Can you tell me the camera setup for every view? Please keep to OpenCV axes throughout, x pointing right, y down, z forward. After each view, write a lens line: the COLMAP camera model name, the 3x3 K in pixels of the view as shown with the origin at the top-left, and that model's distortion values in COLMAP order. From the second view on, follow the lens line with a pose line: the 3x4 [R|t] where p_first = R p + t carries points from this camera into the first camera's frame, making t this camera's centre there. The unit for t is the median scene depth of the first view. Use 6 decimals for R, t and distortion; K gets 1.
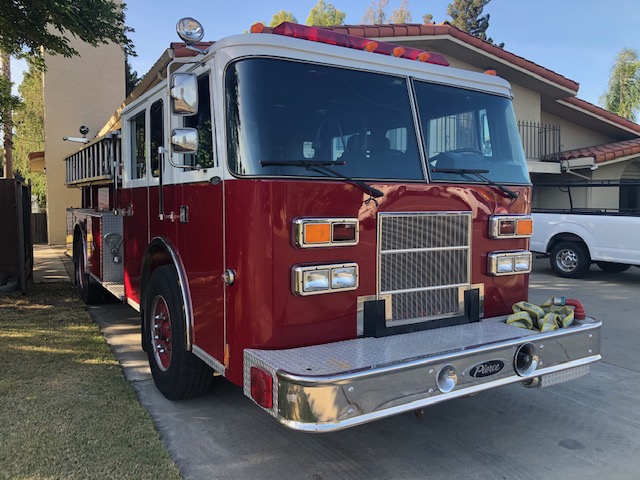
lens RADIAL K [[527.2, 0, 316.9], [0, 527.2, 231.1], [0, 0, 1]] dist [-0.003692, -0.005969]
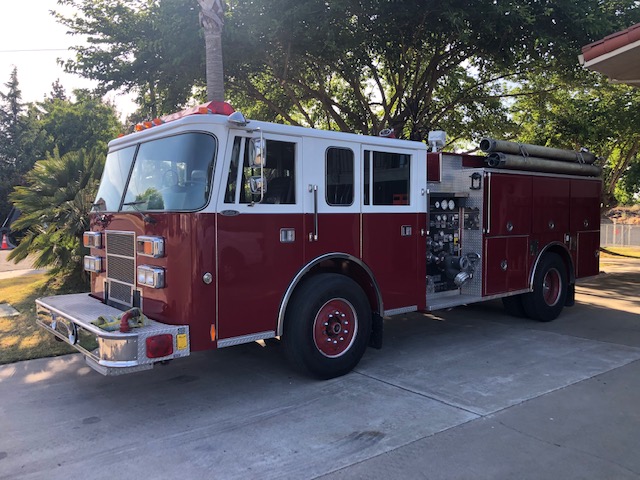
lens RADIAL K [[524.1, 0, 320.0], [0, 524.1, 240.0], [0, 0, 1]] dist [0.006372, 0.004532]
pose [[0.153419, 0.029285, -0.987727, 1.469145], [-0.056106, 0.998206, 0.020880, -0.061840], [0.986567, 0.052214, 0.154787, 1.089359]]
